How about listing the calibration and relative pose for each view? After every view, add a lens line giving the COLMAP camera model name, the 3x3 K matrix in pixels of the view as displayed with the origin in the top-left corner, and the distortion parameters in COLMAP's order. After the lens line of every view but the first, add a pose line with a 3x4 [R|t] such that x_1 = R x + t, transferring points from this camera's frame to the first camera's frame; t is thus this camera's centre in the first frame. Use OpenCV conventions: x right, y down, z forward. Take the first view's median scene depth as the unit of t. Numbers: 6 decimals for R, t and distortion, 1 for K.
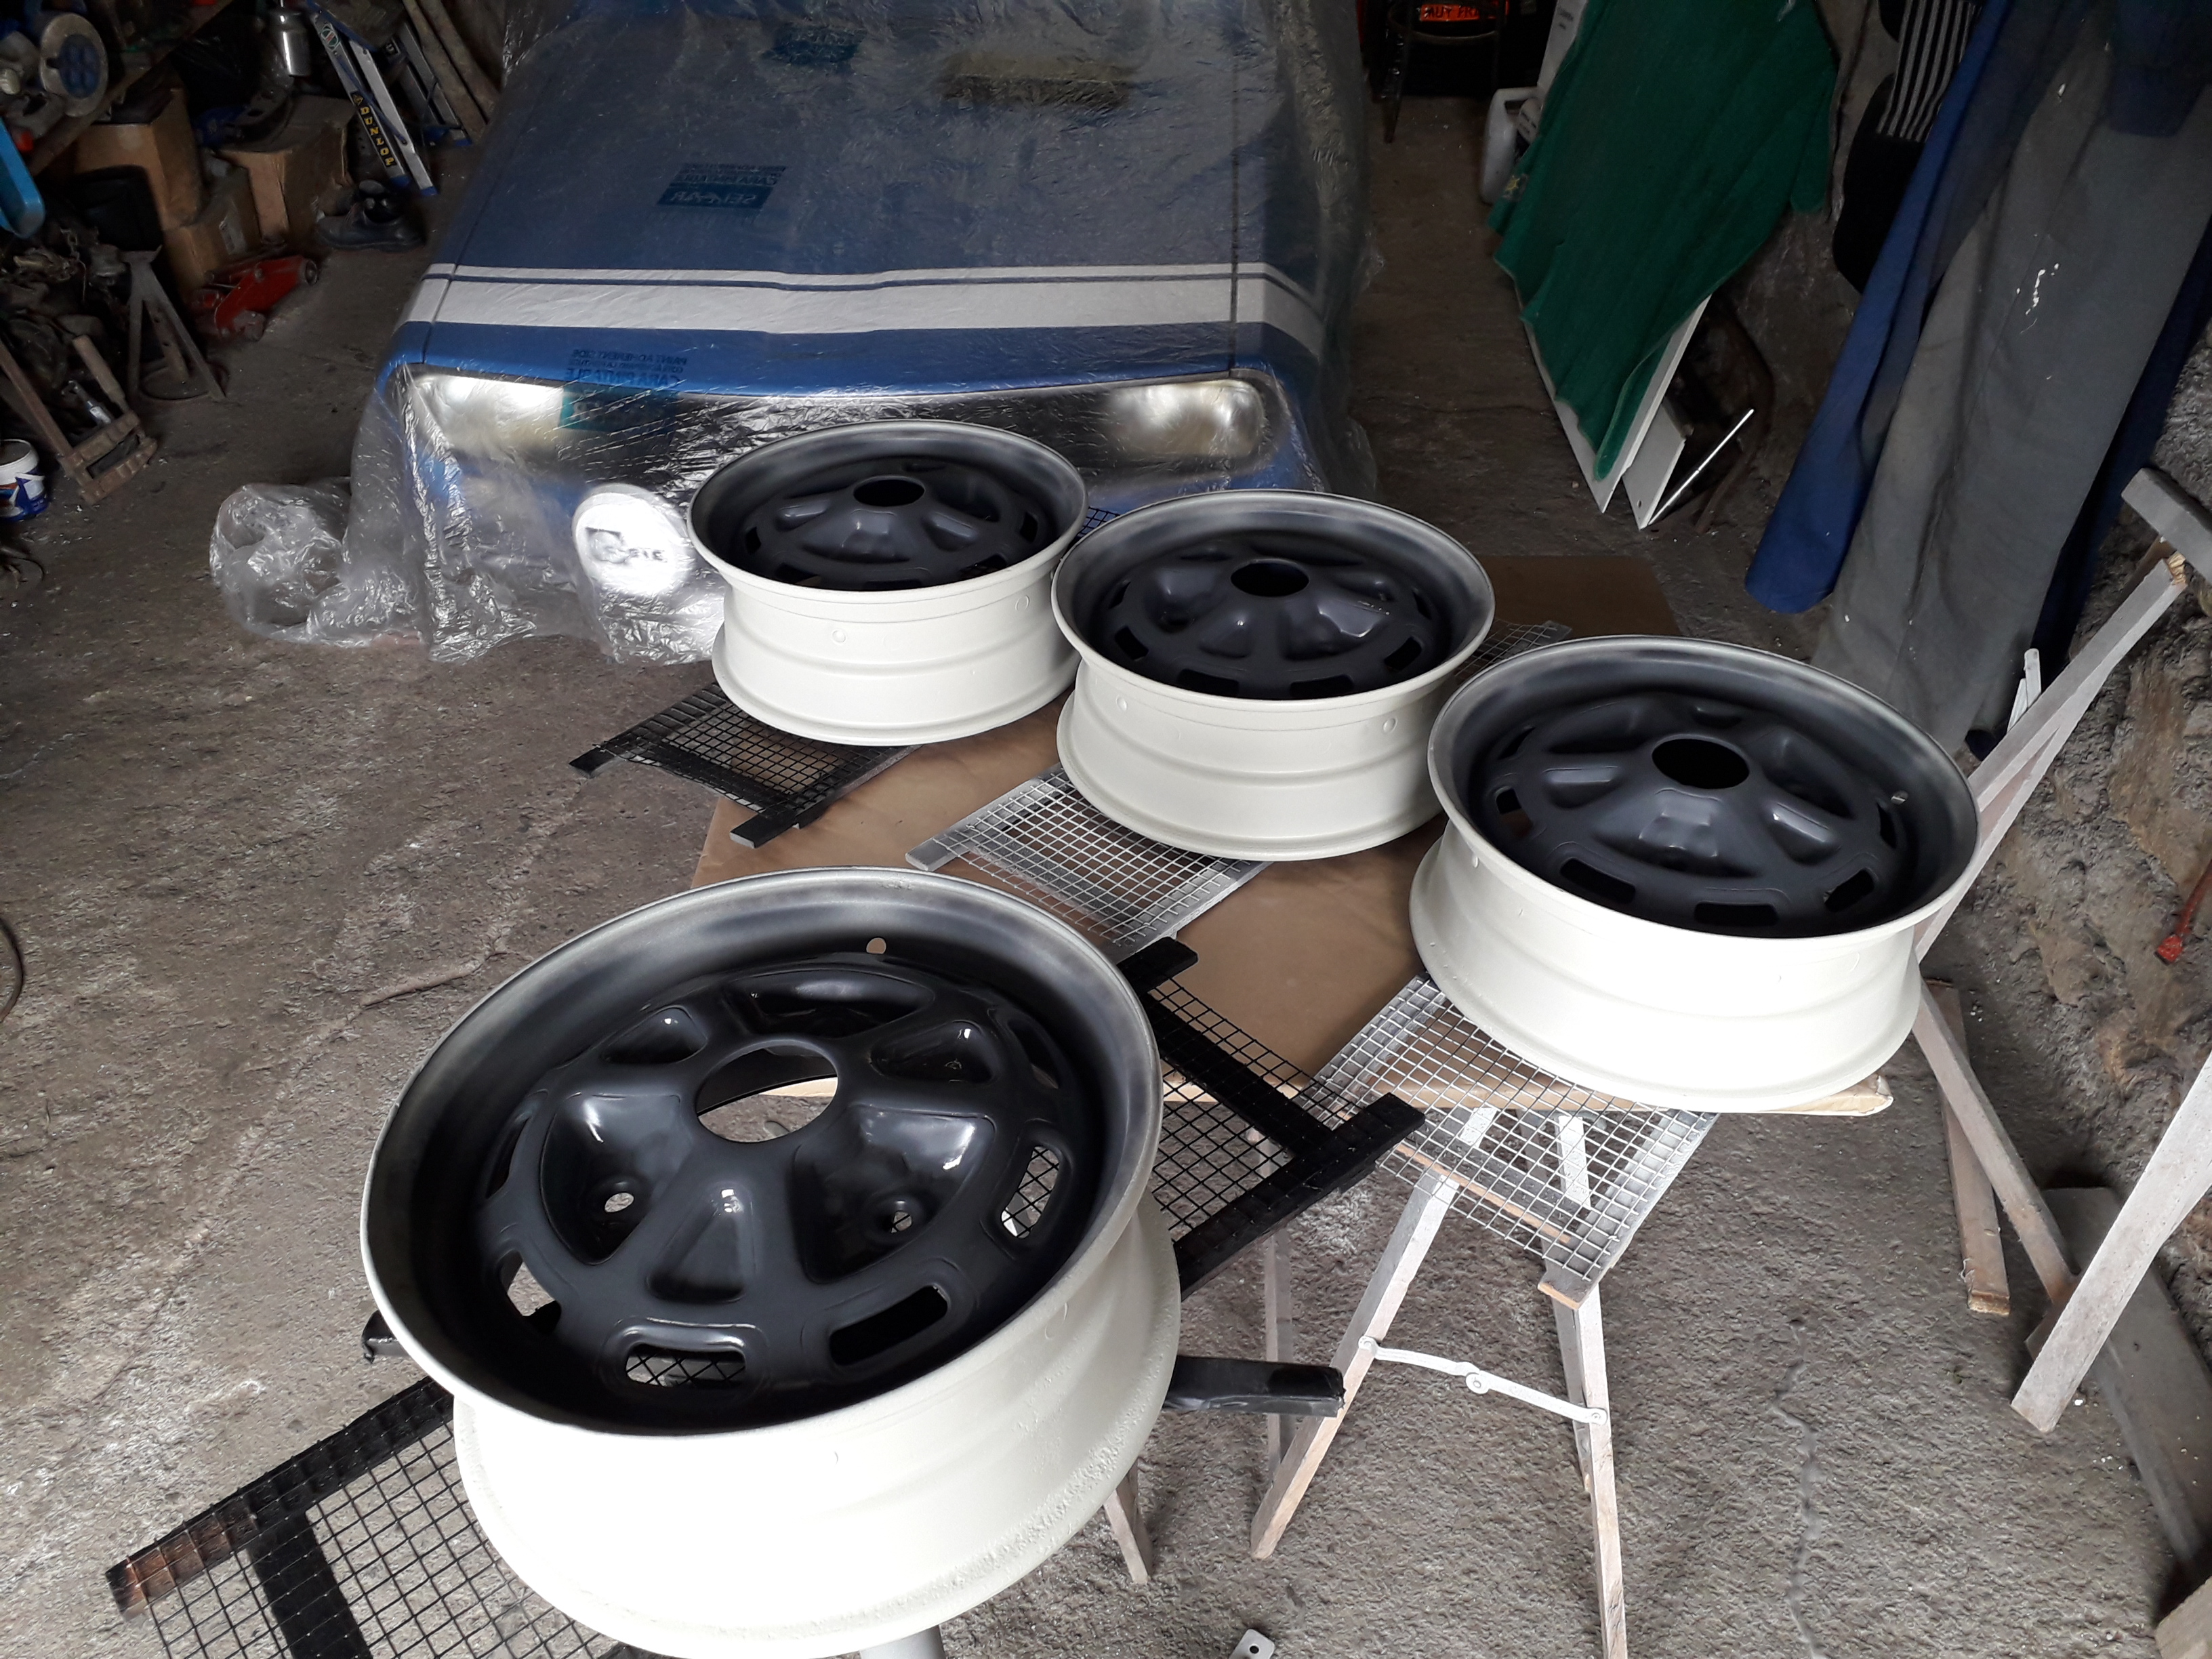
lens RADIAL K [[1751.0, 0, 1093.5], [0, 1751.0, 836.3], [0, 0, 1]] dist [0.028273, -0.040136]
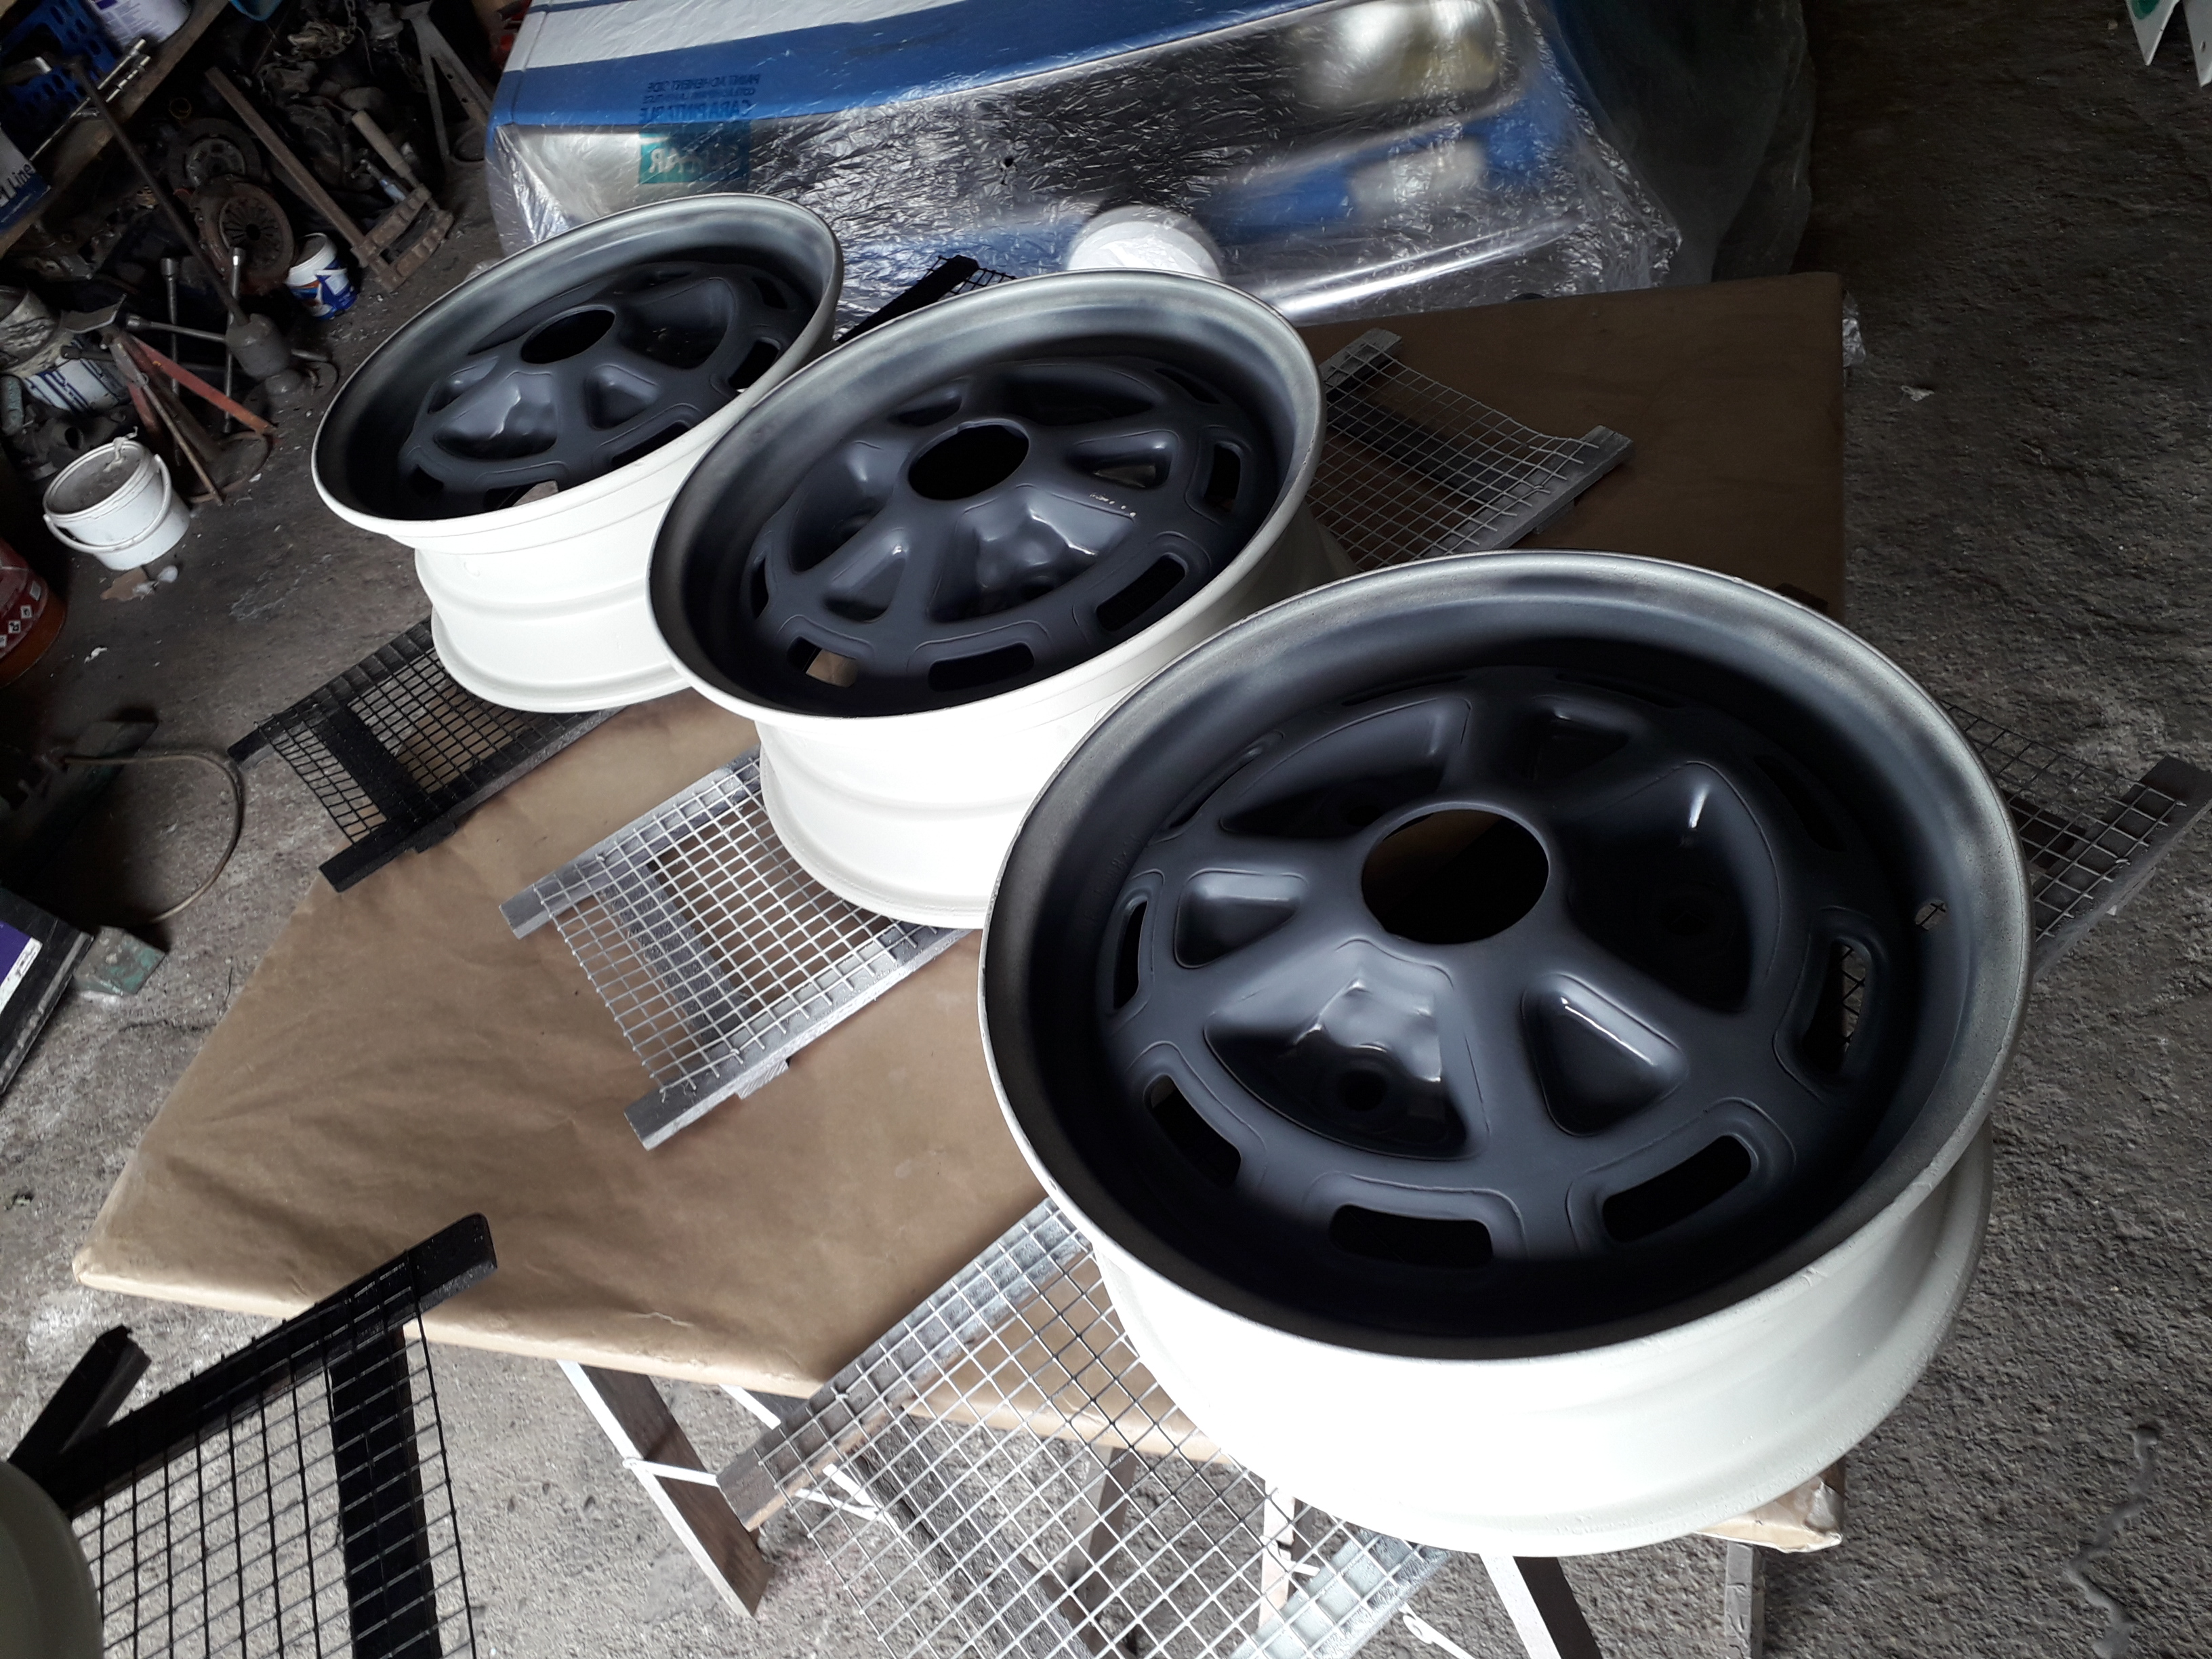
lens RADIAL K [[1751.0, 0, 1109.6], [0, 1751.0, 826.4], [0, 0, 1]] dist [0.028273, -0.040136]
pose [[0.939406, -0.004915, -0.342772, 0.200905], [0.074656, 0.978832, 0.190565, -0.075633], [0.334580, -0.204608, 0.919887, 0.238580]]
